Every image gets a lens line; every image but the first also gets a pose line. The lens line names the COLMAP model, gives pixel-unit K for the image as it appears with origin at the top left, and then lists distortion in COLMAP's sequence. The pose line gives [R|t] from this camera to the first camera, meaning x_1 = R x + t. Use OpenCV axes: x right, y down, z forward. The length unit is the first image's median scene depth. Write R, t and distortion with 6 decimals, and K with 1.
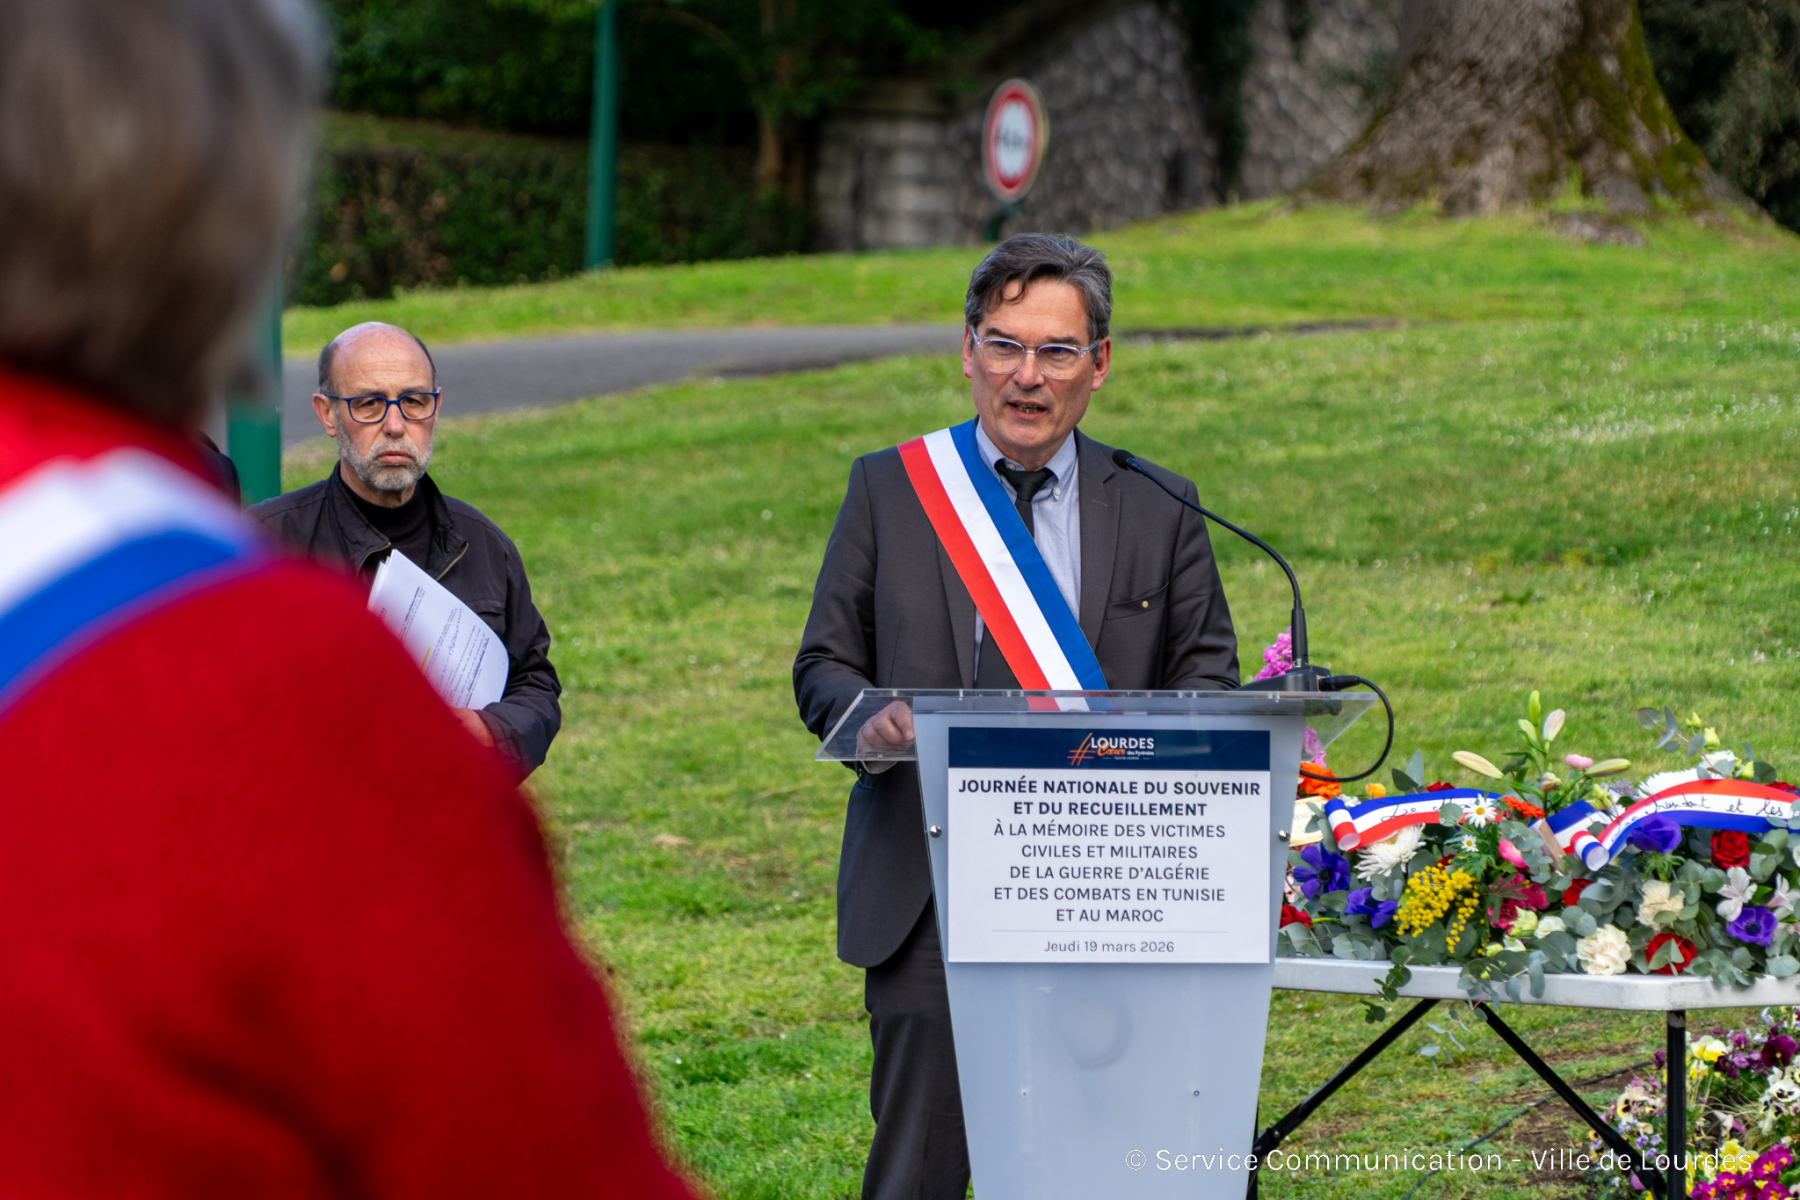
lens RADIAL K [[8850.8, 0, 900.0], [0, 8850.8, 600.4], [0, 0, 1]] dist [-0.144707, 0.000000]
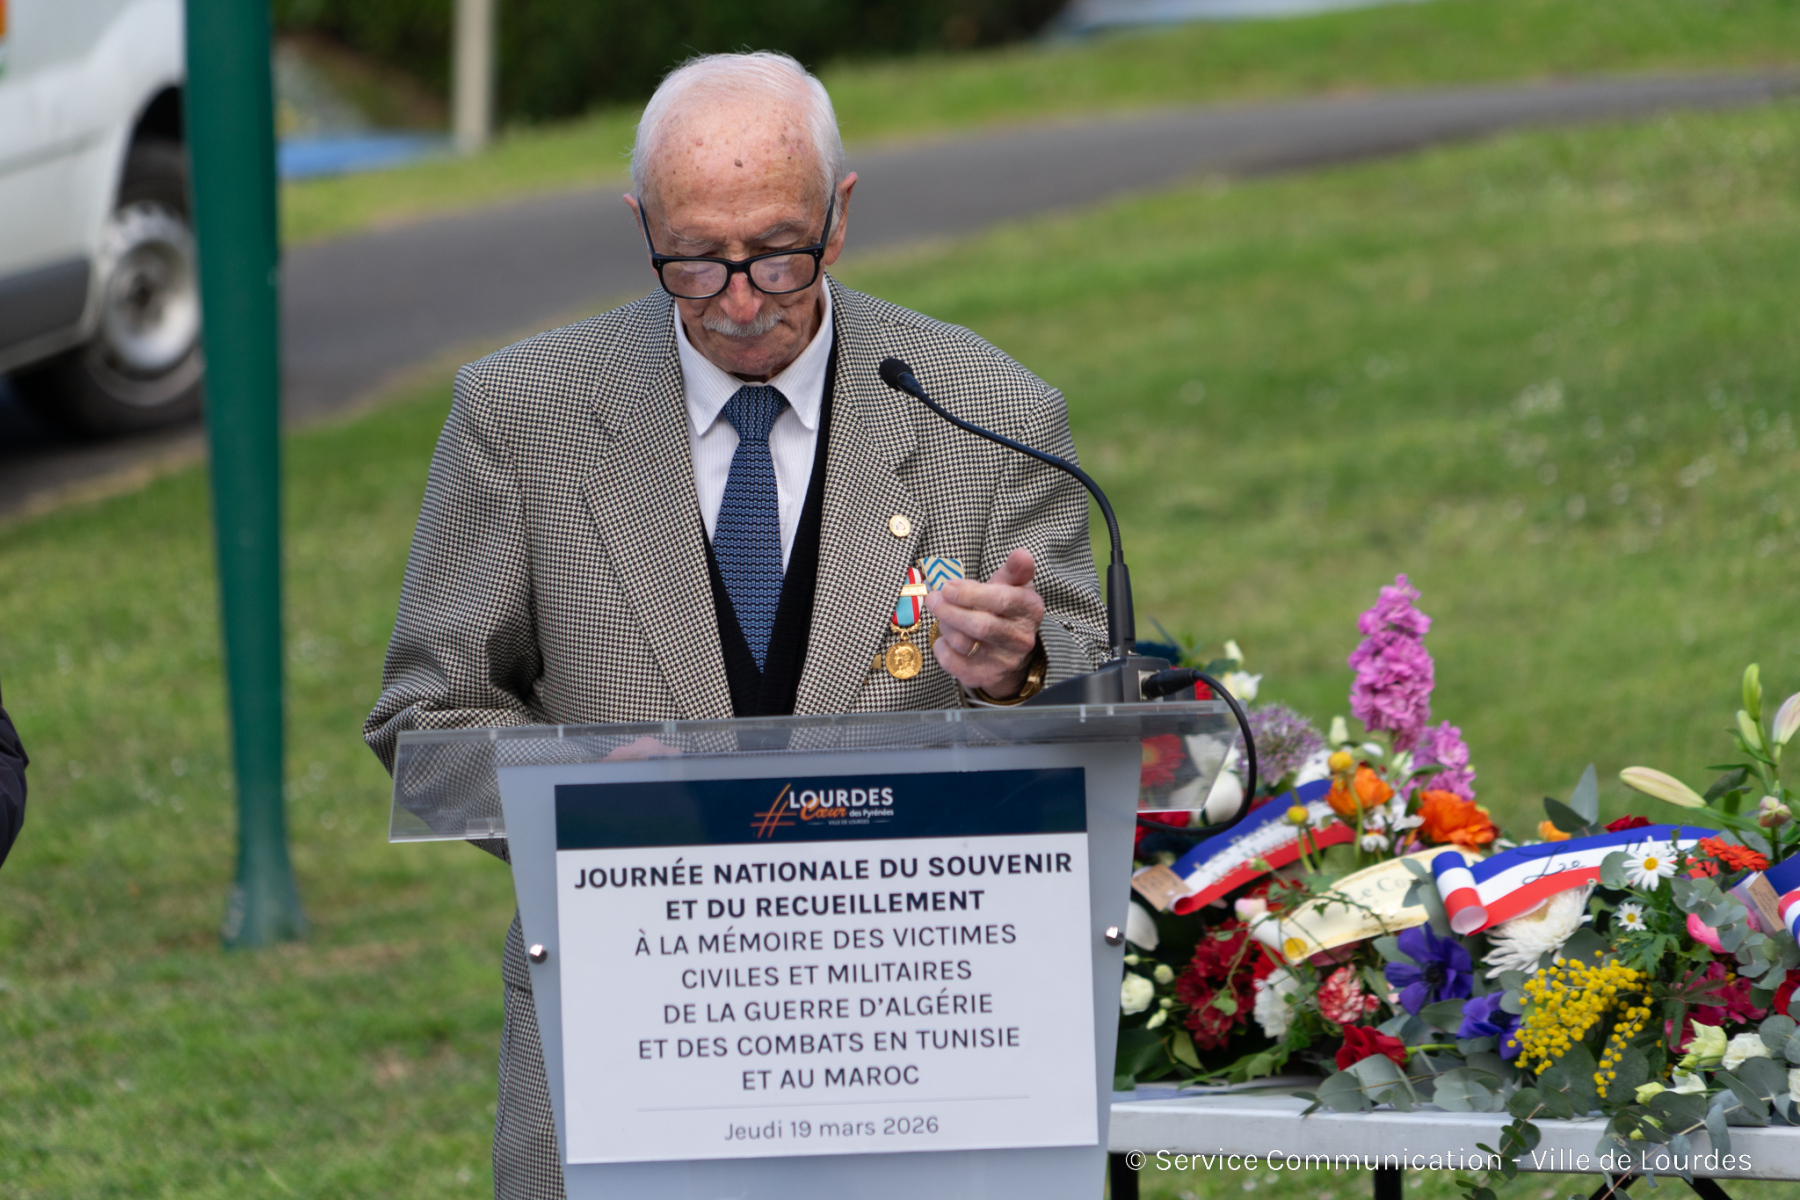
lens RADIAL K [[12268.5, 0, 900.1], [0, 12268.5, 599.3], [0, 0, 1]] dist [0.611518, 0.000000]
pose [[0.977977, -0.045265, -0.203747, 0.204257], [0.048109, 0.998801, 0.009024, -0.005293], [0.203095, -0.018627, 0.978982, 0.160753]]
